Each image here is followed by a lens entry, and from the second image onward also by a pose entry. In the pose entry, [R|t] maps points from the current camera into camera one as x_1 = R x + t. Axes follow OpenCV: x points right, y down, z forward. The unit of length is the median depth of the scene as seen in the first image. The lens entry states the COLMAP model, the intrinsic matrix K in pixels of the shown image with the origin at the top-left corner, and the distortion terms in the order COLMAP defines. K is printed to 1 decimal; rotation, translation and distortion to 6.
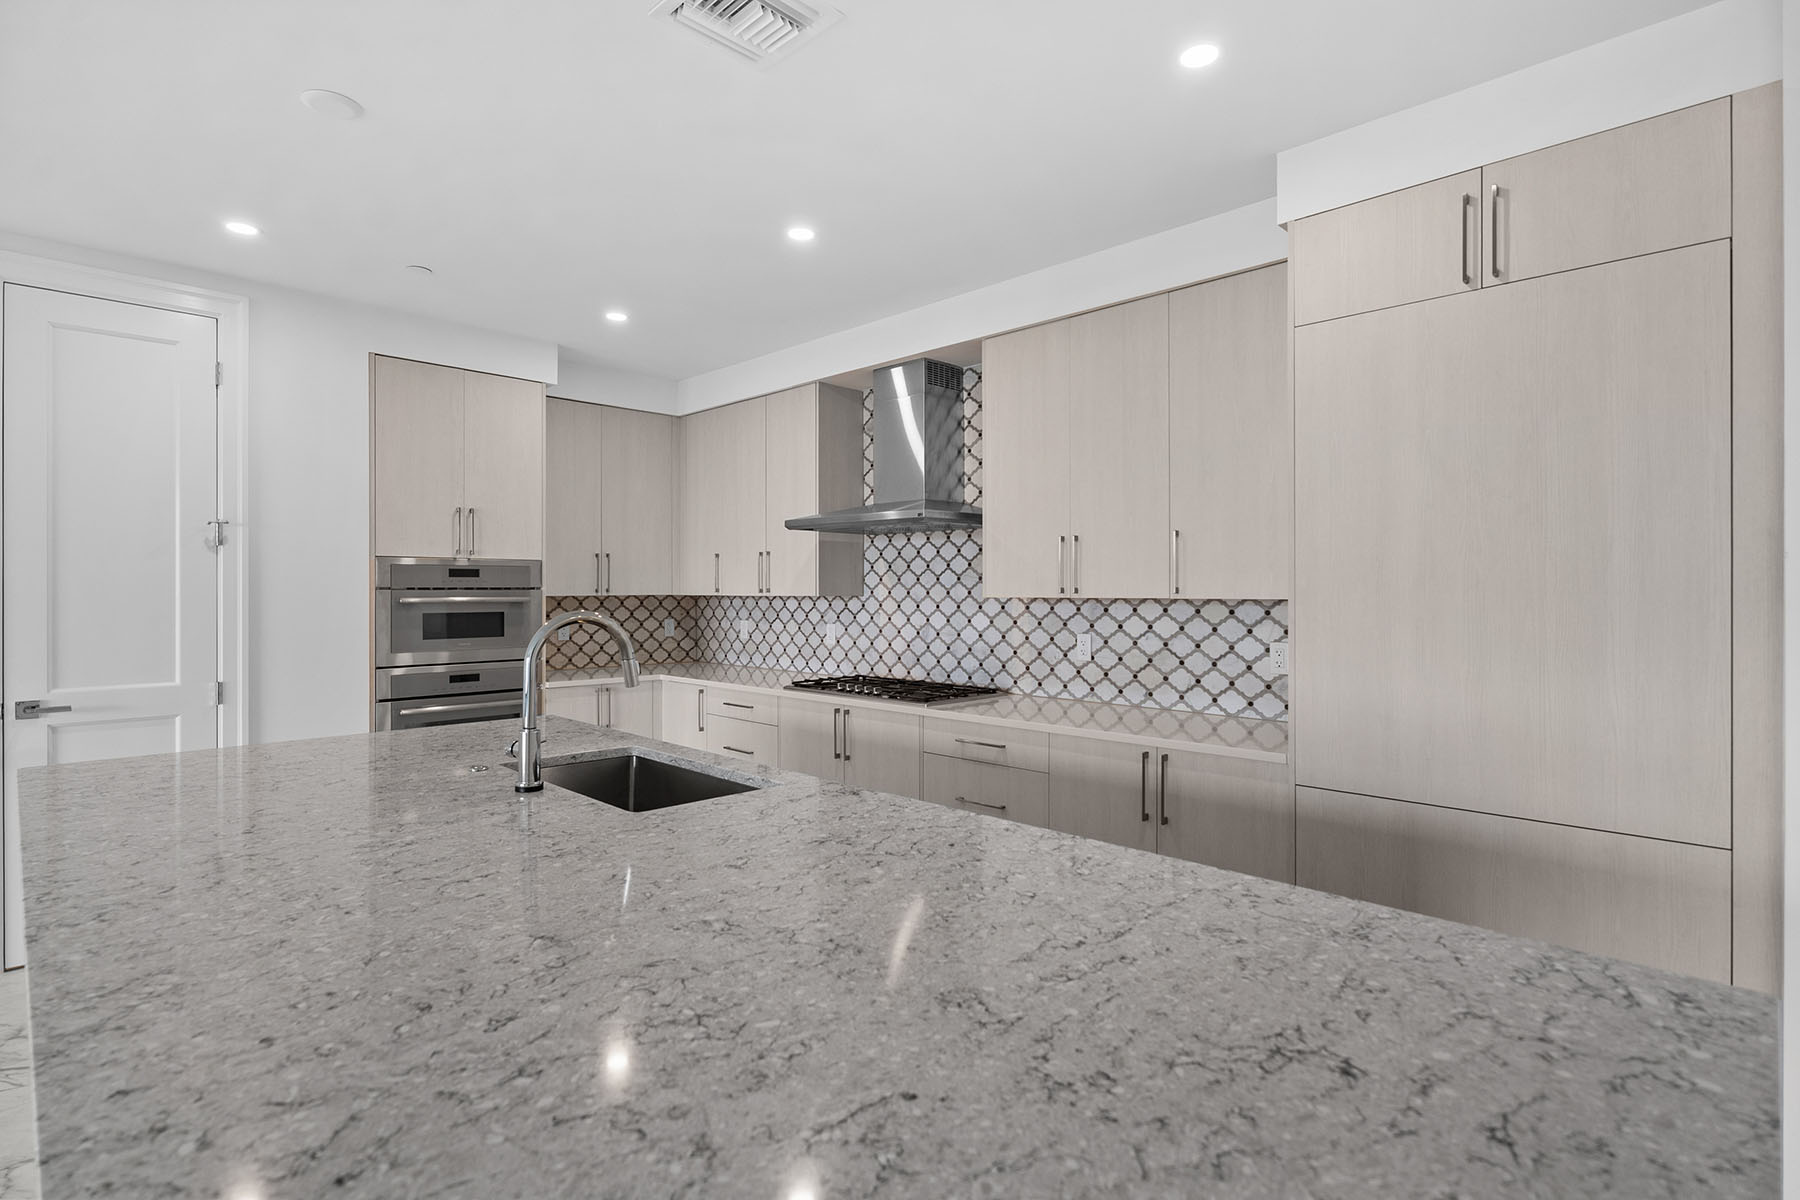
lens RADIAL K [[890.6, 0, 899.1], [0, 890.6, 594.0], [0, 0, 1]] dist [-0.005125, -0.000597]
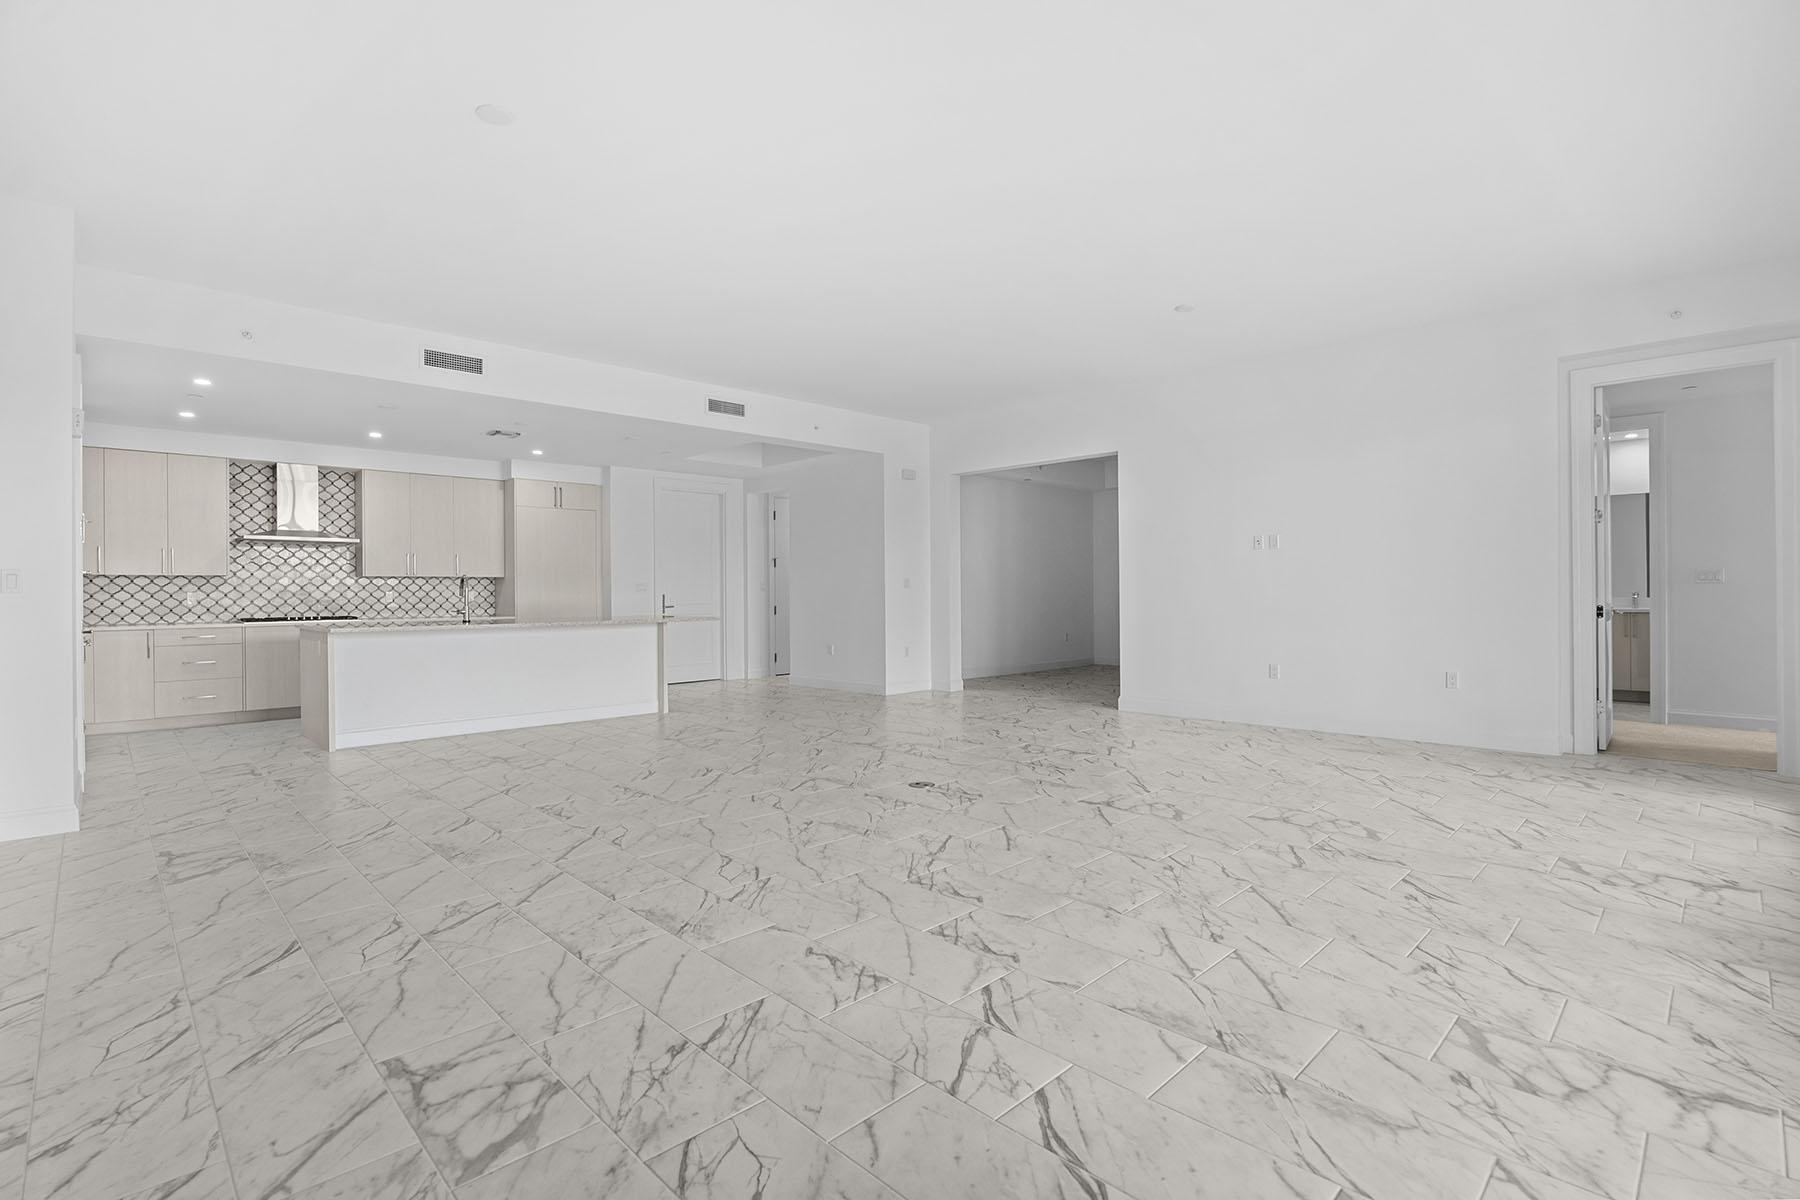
lens RADIAL K [[823.6, 0, 895.2], [0, 823.6, 594.8], [0, 0, 1]] dist [-0.002664, -0.005544]
pose [[0.014041, -0.005545, 0.999886, -1.977191], [0.010887, 0.999926, 0.005393, 0.053995], [-0.999842, 0.010810, 0.014100, -0.439978]]
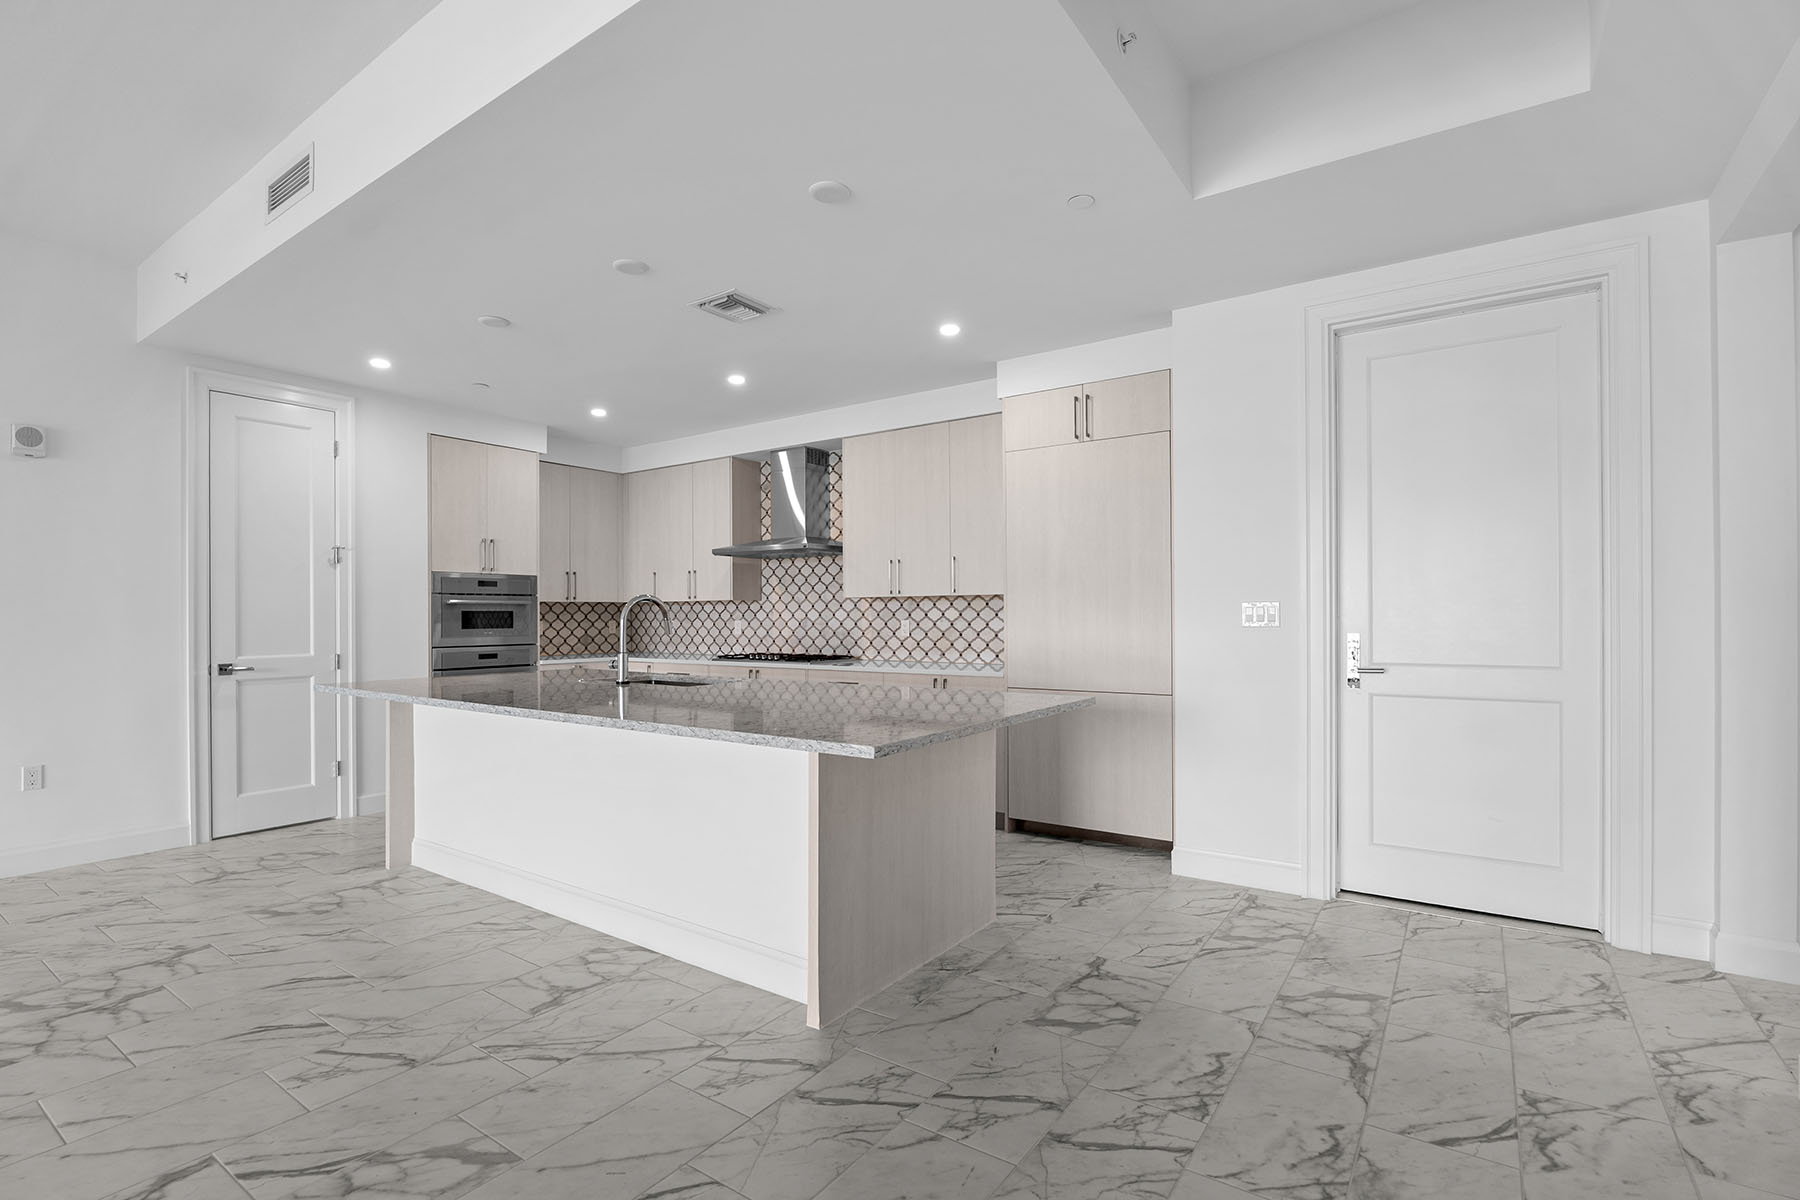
lens RADIAL K [[836.2, 0, 896.0], [0, 836.2, 616.5], [0, 0, 1]] dist [-0.018747, 0.000681]
pose [[0.985463, -0.005703, 0.169792, -0.065663], [0.006254, 0.999977, -0.002709, 0.040036], [-0.169772, 0.003732, 0.985476, -0.480862]]
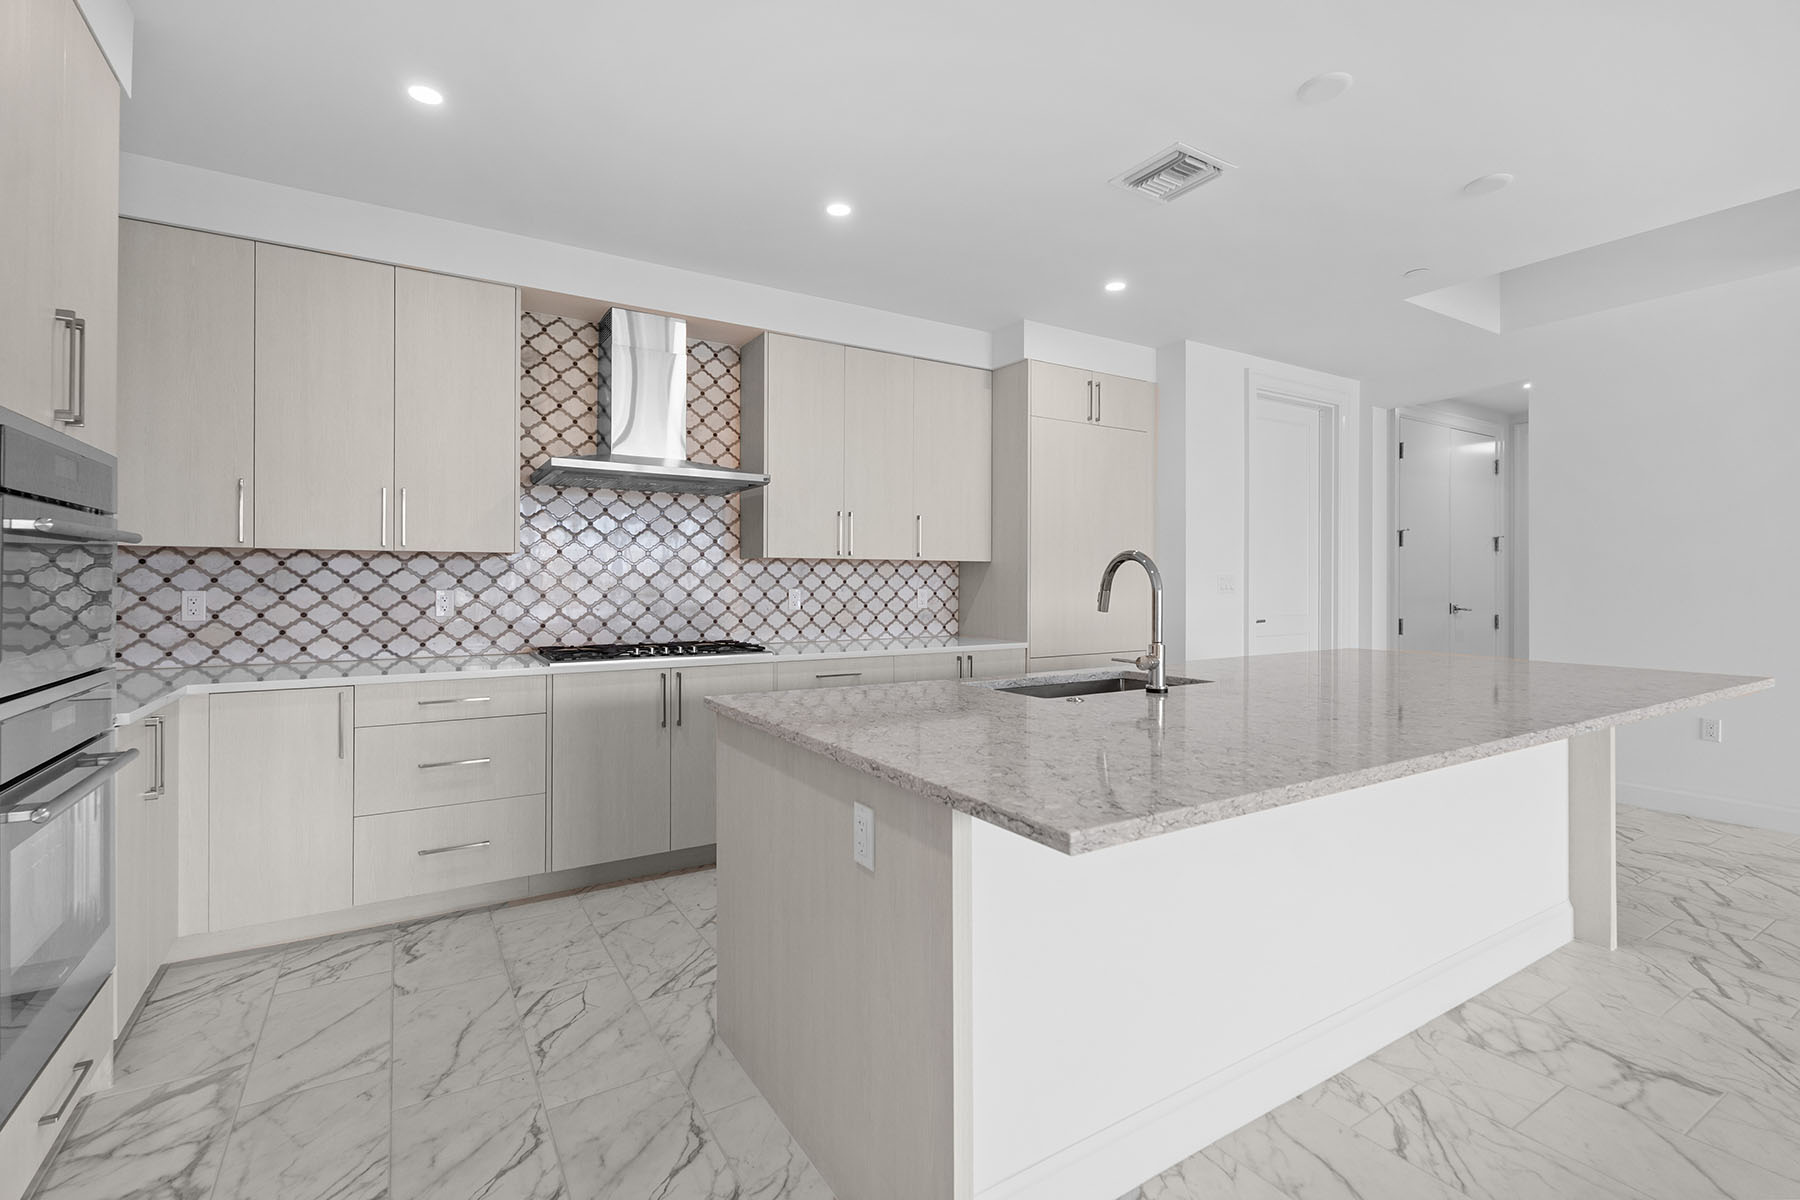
lens RADIAL K [[804.6, 0, 902.9], [0, 804.6, 580.4], [0, 0, 1]] dist [0.001905, 0.000122]
pose [[0.228948, 0.000758, 0.973438, -0.813745], [0.001219, 0.999999, -0.001066, 0.032312], [-0.973438, 0.001431, 0.228947, 0.555036]]
